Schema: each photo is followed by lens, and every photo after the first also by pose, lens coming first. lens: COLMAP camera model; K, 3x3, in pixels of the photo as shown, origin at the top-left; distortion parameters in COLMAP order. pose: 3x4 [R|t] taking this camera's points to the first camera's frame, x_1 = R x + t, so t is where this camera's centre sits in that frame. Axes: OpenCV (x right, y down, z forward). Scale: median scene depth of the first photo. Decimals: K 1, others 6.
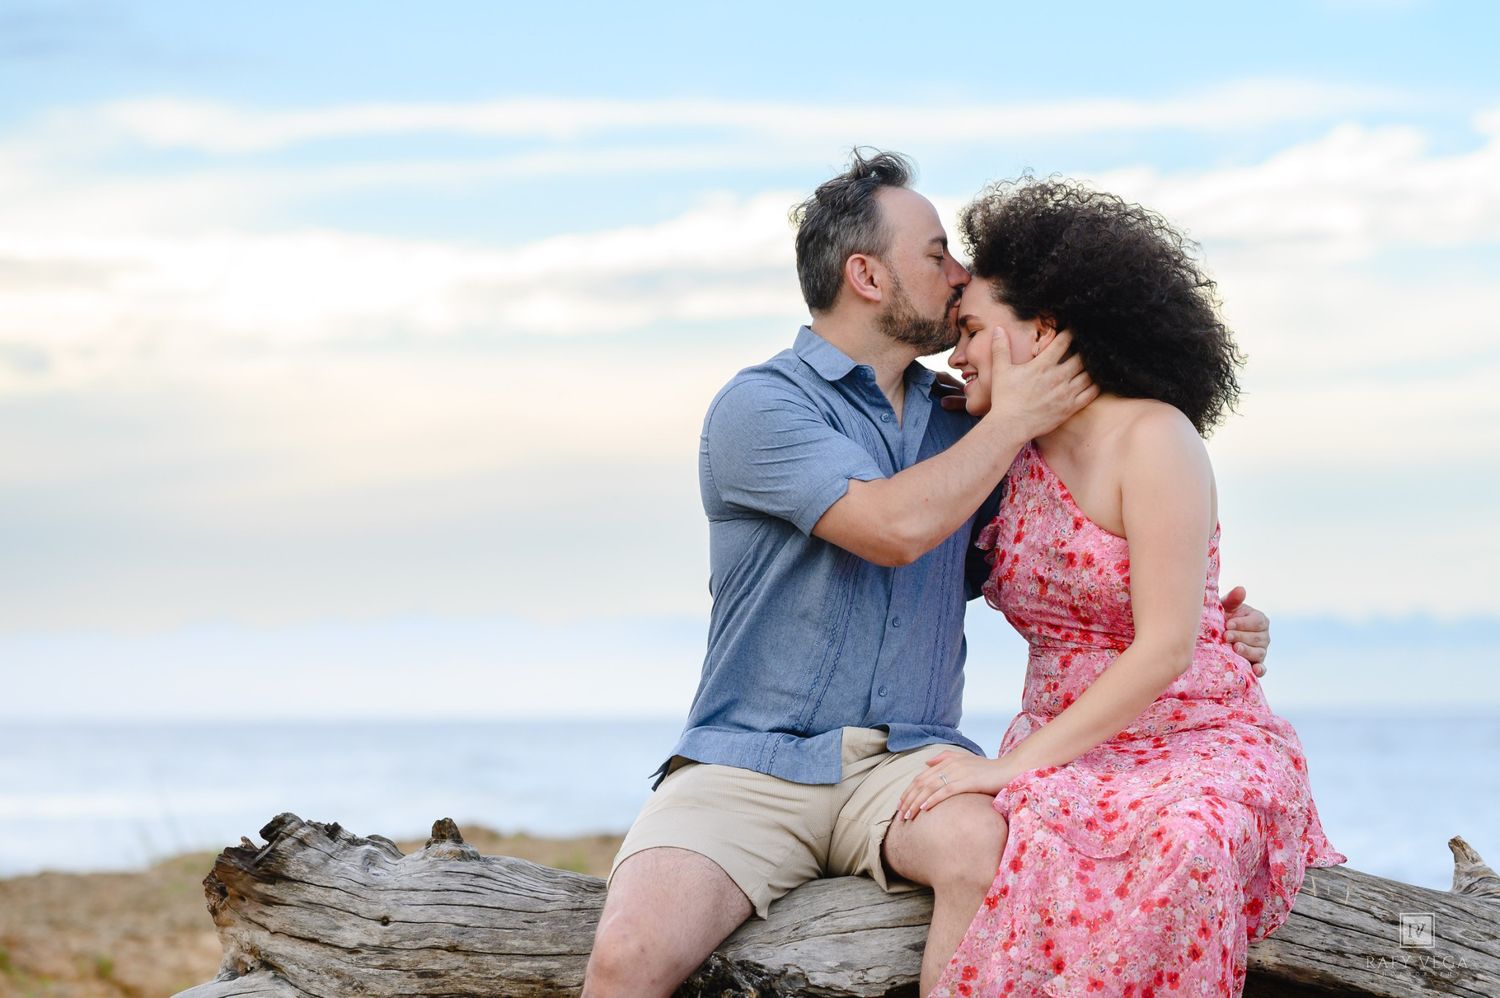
lens RADIAL K [[4696.1, 0, 922.7], [0, 4696.1, 500.2], [0, 0, 1]] dist [-0.033837, 0.472204]
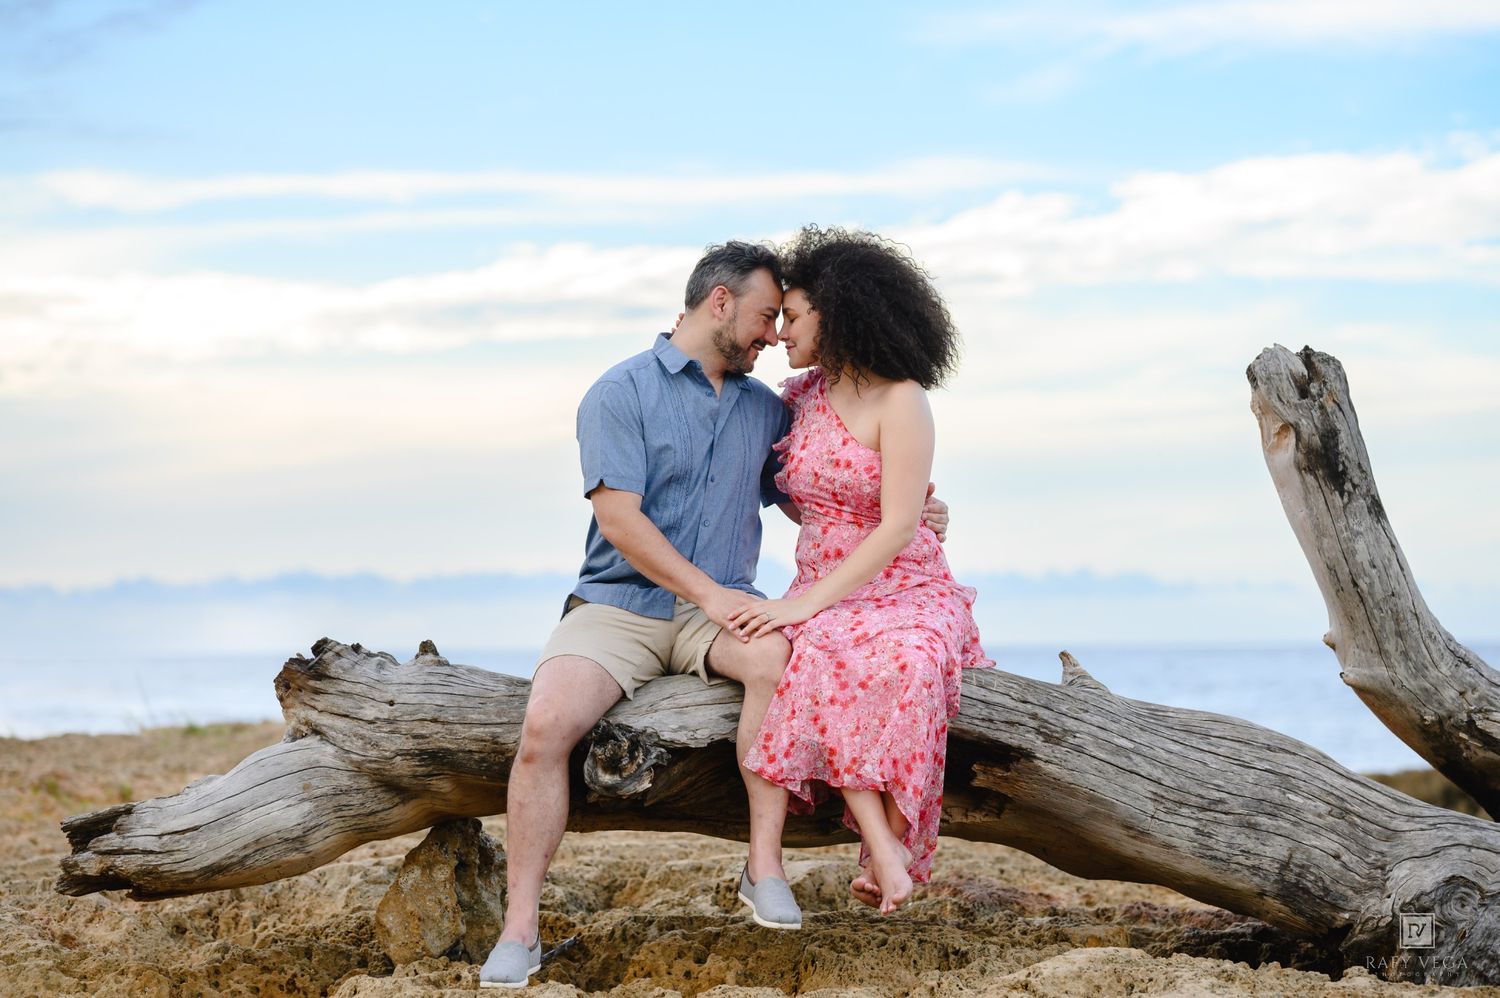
lens RADIAL K [[3677.3, 0, 750.0], [0, 3677.3, 499.0], [0, 0, 1]] dist [-0.006923, -0.334475]
pose [[0.999825, -0.000018, 0.018723, -0.016357], [-0.000057, 0.999992, 0.003978, 0.015427], [-0.018723, -0.003978, 0.999817, -0.247642]]
